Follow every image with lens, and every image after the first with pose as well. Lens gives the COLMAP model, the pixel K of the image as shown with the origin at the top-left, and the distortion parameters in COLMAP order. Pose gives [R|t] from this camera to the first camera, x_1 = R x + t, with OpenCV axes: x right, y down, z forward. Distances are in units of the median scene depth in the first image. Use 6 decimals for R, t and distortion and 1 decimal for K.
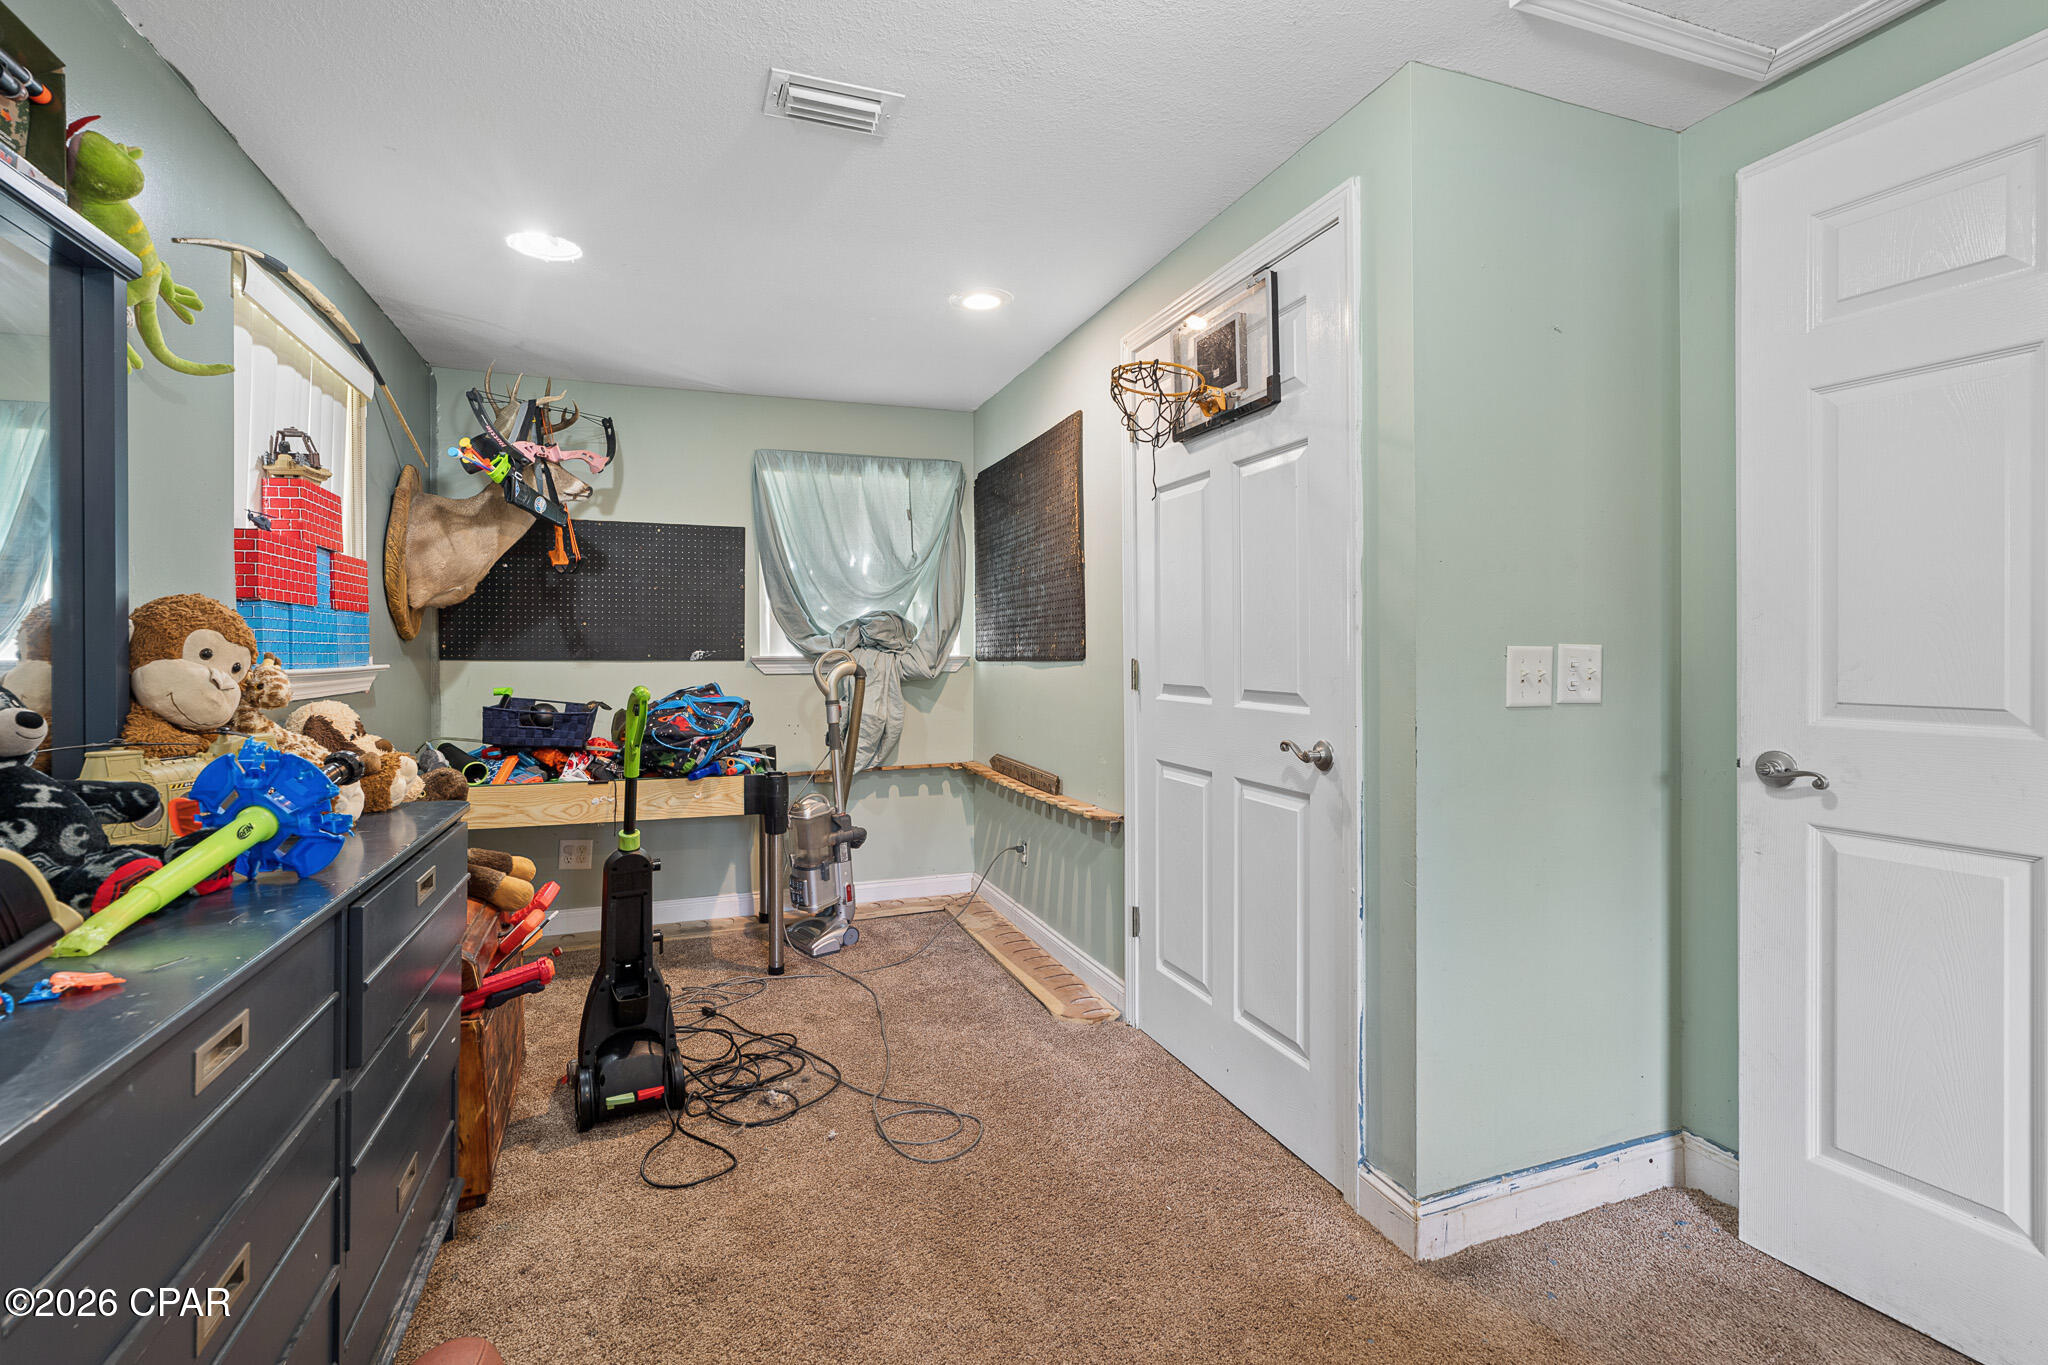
lens RADIAL K [[924.5, 0, 1008.7], [0, 924.5, 661.1], [0, 0, 1]] dist [-0.007150, 0.003156]
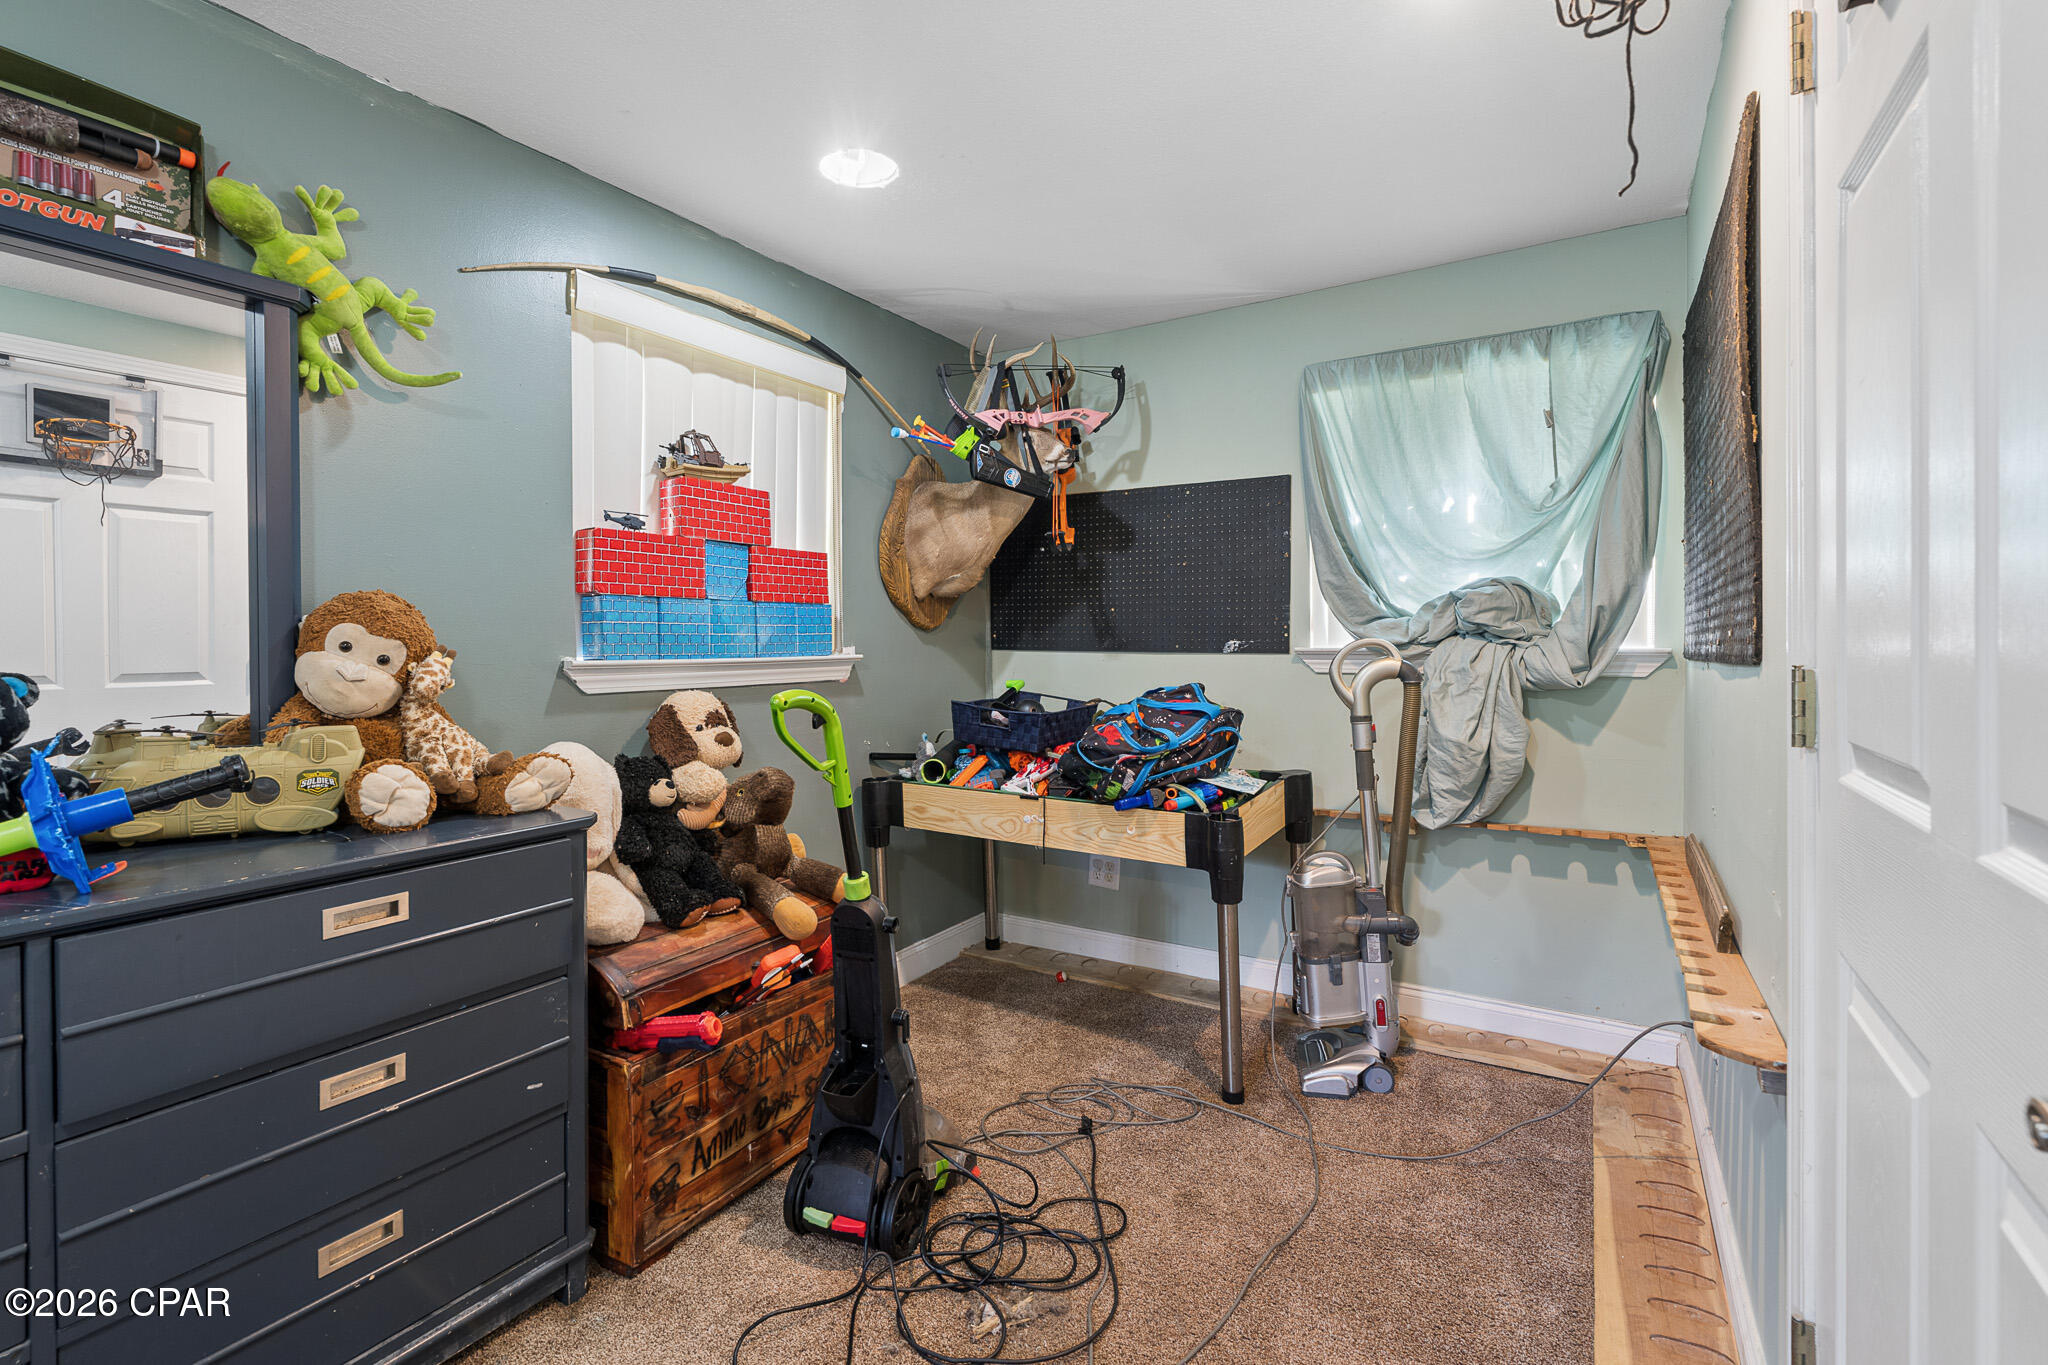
lens RADIAL K [[924.5, 0, 1034.4], [0, 924.5, 649.2], [0, 0, 1]] dist [-0.007150, 0.003156]
pose [[0.620682, 0.009866, -0.784001, 0.185096], [-0.008513, 0.999947, 0.005844, -0.007385], [0.784017, 0.003047, 0.620732, 0.405272]]
